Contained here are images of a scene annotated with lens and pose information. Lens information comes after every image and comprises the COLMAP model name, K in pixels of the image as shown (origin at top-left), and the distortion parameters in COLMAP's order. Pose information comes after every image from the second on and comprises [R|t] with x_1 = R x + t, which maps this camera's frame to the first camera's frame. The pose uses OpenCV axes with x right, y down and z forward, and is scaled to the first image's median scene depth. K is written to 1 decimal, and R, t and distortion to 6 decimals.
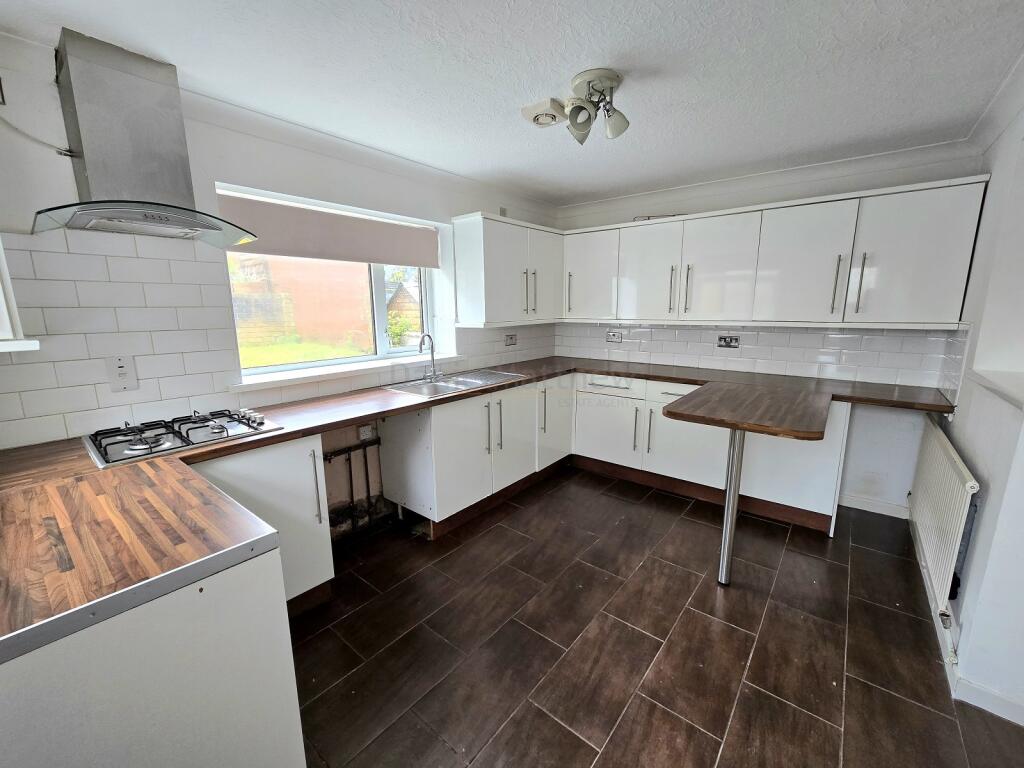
lens RADIAL K [[414.1, 0, 514.3], [0, 414.1, 383.5], [0, 0, 1]] dist [0.000571, -0.004201]
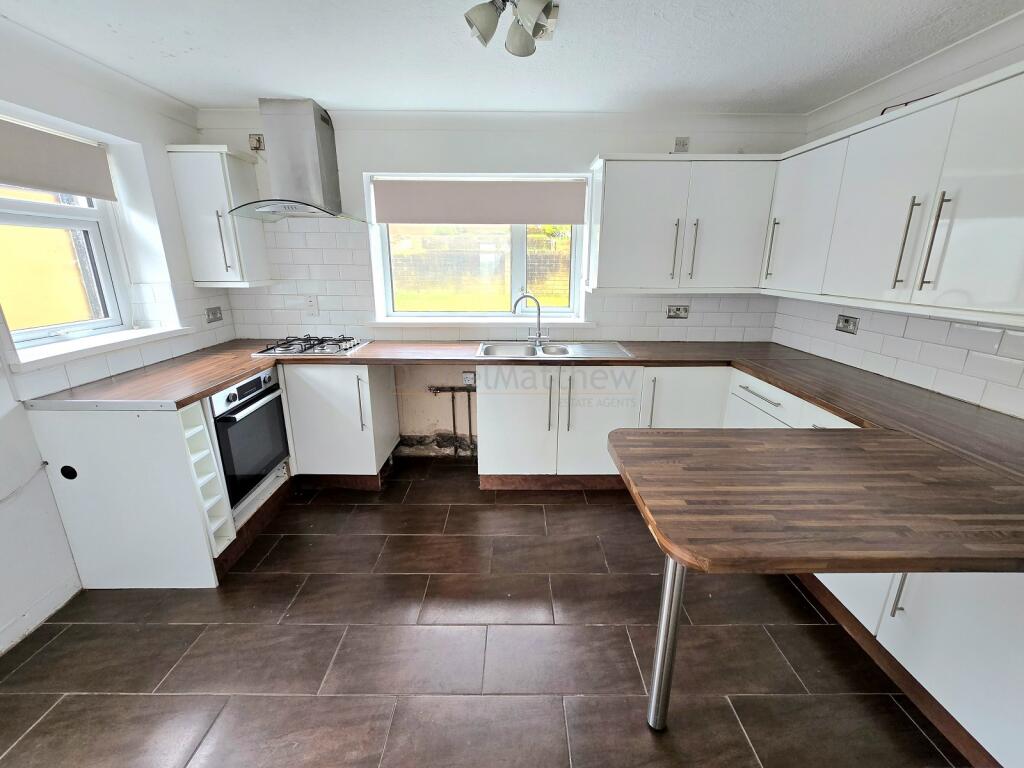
lens RADIAL K [[420.4, 0, 512.0], [0, 420.4, 384.0], [0, 0, 1]] dist [-0.002645, -0.000272]
pose [[0.644288, 0.223775, -0.731312, 0.549976], [-0.152484, 0.974623, 0.163887, -0.073585], [0.749428, 0.005923, 0.662060, 0.311615]]
